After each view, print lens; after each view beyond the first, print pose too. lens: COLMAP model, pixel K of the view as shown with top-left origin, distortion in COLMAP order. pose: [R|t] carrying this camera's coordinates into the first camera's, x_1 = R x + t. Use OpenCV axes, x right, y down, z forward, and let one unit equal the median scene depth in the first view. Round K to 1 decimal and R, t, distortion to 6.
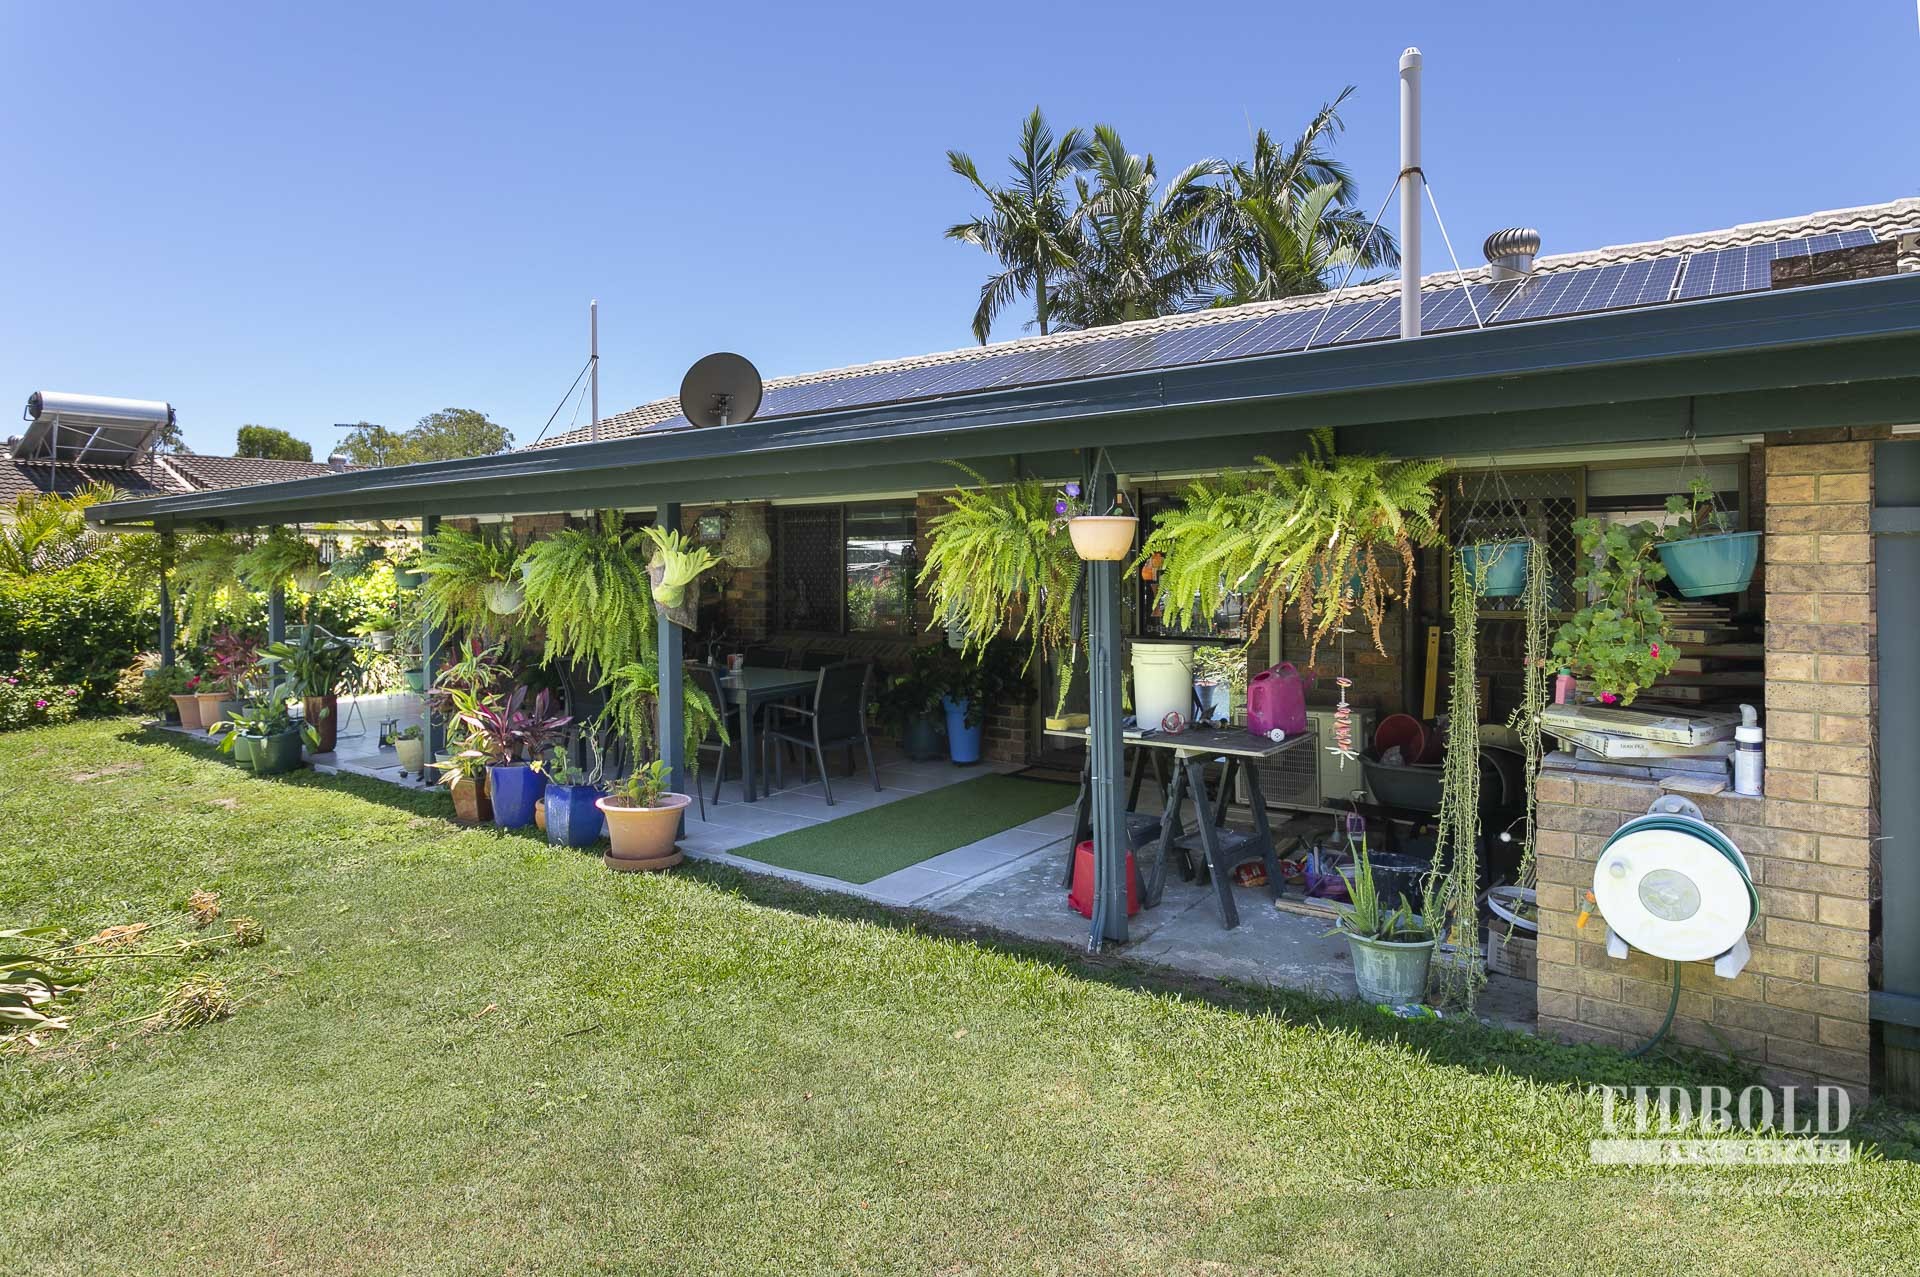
lens RADIAL K [[1098.9, 0, 961.0], [0, 1098.9, 595.8], [0, 0, 1]] dist [-0.000351, -0.000191]
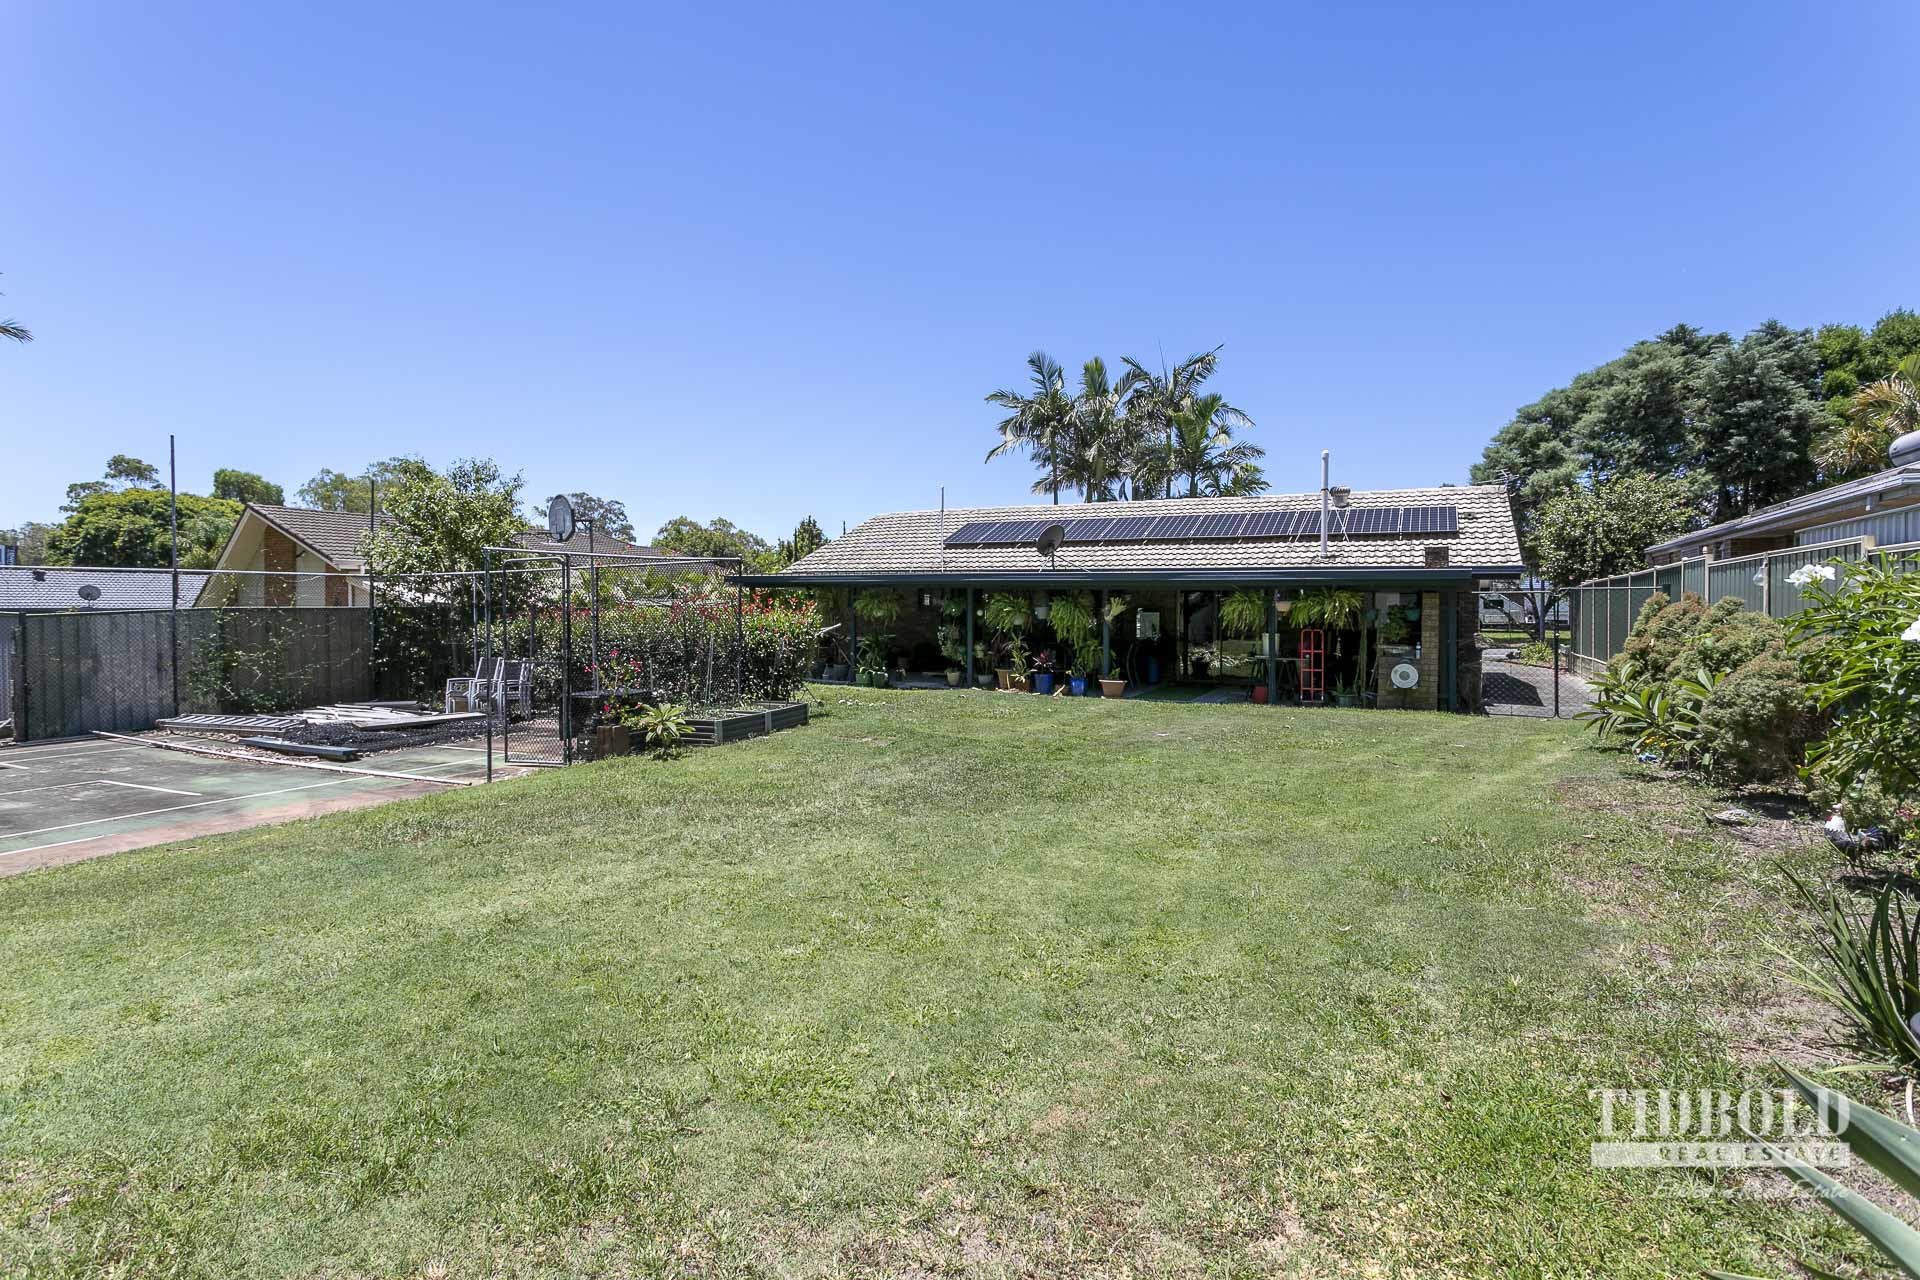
lens RADIAL K [[908.3, 0, 960.0], [0, 908.3, 640.0], [0, 0, 1]] dist [0.000080, -0.000023]
pose [[0.987912, 0.008331, 0.154790, -0.893257], [-0.010628, 0.999845, 0.014017, 0.022848], [-0.154650, -0.015493, 0.987848, -1.242850]]
